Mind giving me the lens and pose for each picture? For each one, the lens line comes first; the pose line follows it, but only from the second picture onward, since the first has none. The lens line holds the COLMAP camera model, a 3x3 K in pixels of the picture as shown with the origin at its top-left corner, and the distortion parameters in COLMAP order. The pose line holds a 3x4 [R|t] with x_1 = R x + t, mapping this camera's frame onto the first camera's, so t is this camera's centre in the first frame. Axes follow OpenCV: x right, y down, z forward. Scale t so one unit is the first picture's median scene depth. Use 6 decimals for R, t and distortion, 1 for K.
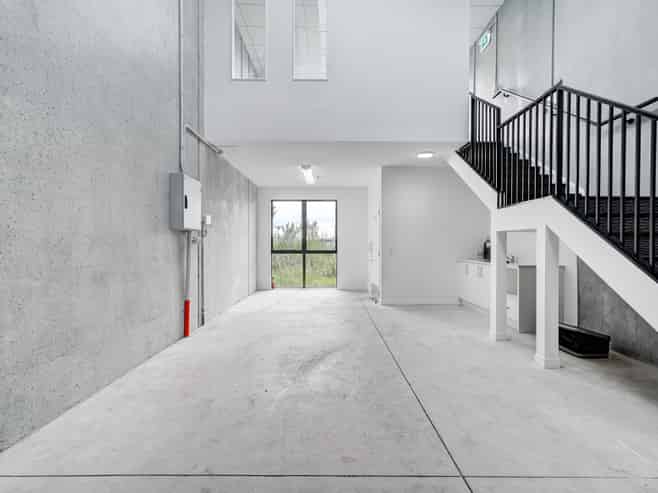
lens RADIAL K [[330.8, 0, 329.0], [0, 330.8, 249.5], [0, 0, 1]] dist [0.000859, 0.000229]
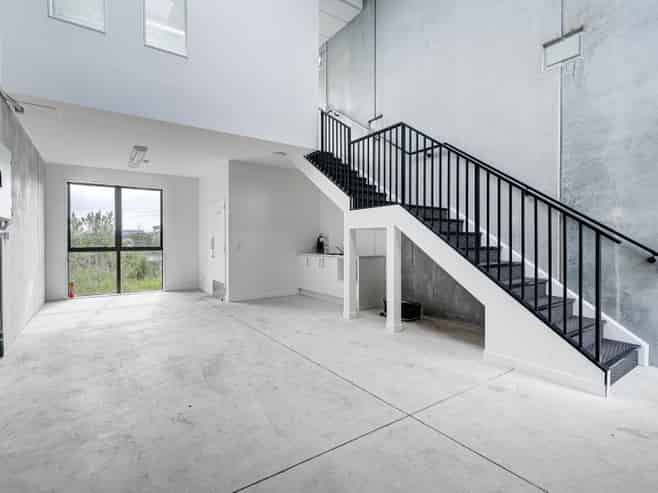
lens RADIAL K [[334.4, 0, 329.0], [0, 334.4, 246.5], [0, 0, 1]] dist [-0.000770, -0.000174]
pose [[0.820084, -0.014278, 0.572066, -0.207379], [0.011028, 0.999897, 0.009146, -0.002279], [-0.572137, -0.001192, 0.820157, 0.029606]]
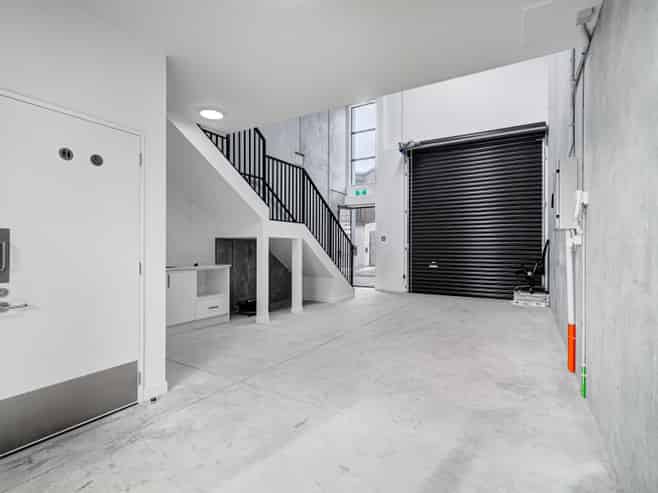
lens RADIAL K [[330.8, 0, 329.0], [0, 330.8, 249.5], [0, 0, 1]] dist [0.000859, 0.000229]
pose [[-0.858851, -0.007578, 0.512170, -0.282914], [0.000217, 0.999885, 0.015159, -0.022002], [-0.512226, 0.013130, -0.858750, 1.592451]]
